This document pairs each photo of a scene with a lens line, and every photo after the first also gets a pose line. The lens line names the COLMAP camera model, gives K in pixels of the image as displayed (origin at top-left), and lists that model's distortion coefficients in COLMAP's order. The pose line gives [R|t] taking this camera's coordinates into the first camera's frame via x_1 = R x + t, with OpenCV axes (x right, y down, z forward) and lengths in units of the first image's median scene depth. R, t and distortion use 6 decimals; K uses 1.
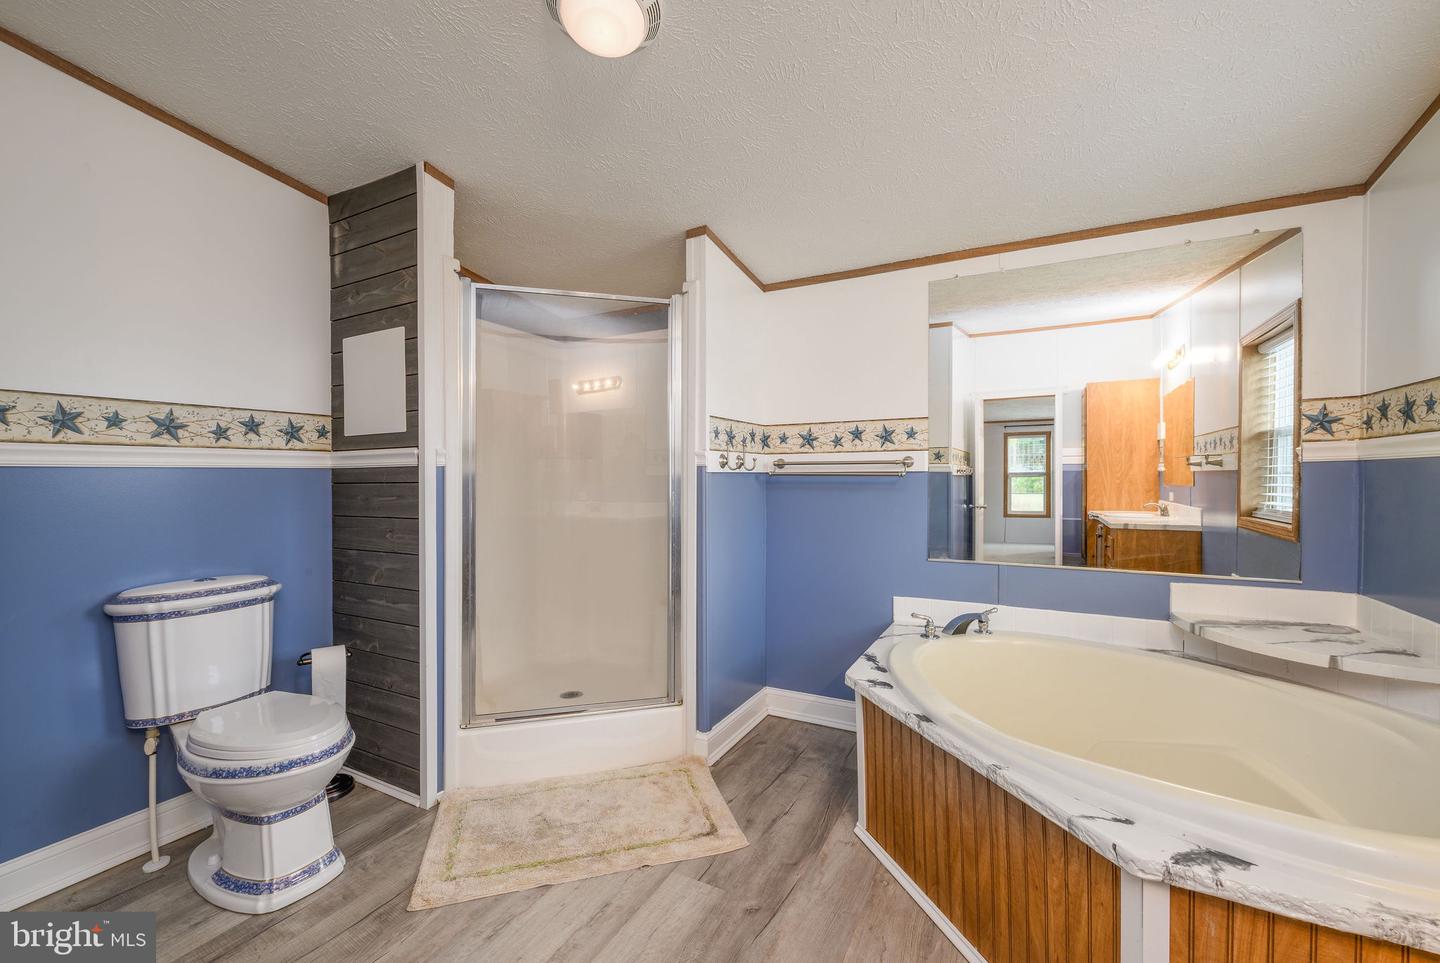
lens RADIAL K [[594.7, 0, 709.5], [0, 594.7, 475.0], [0, 0, 1]] dist [-0.003221, -0.001234]
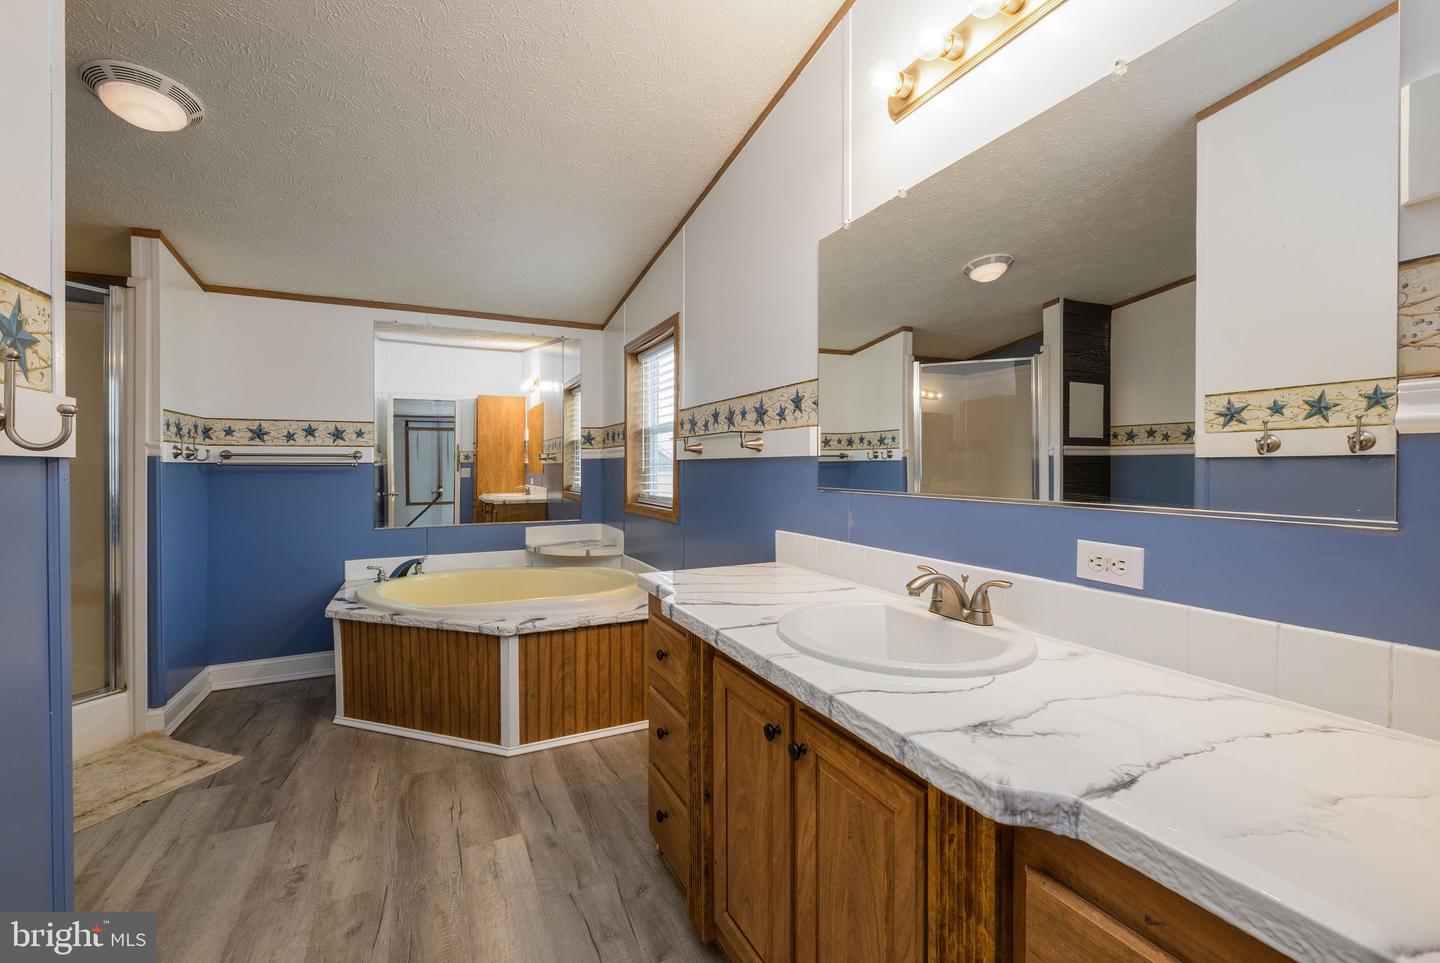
lens RADIAL K [[594.7, 0, 709.5], [0, 594.7, 475.0], [0, 0, 1]] dist [-0.003221, -0.001234]
pose [[0.588457, -0.010421, 0.808461, -0.279240], [-0.000380, 0.999913, 0.013166, 0.003922], [-0.808528, -0.008055, 0.588402, -0.410249]]
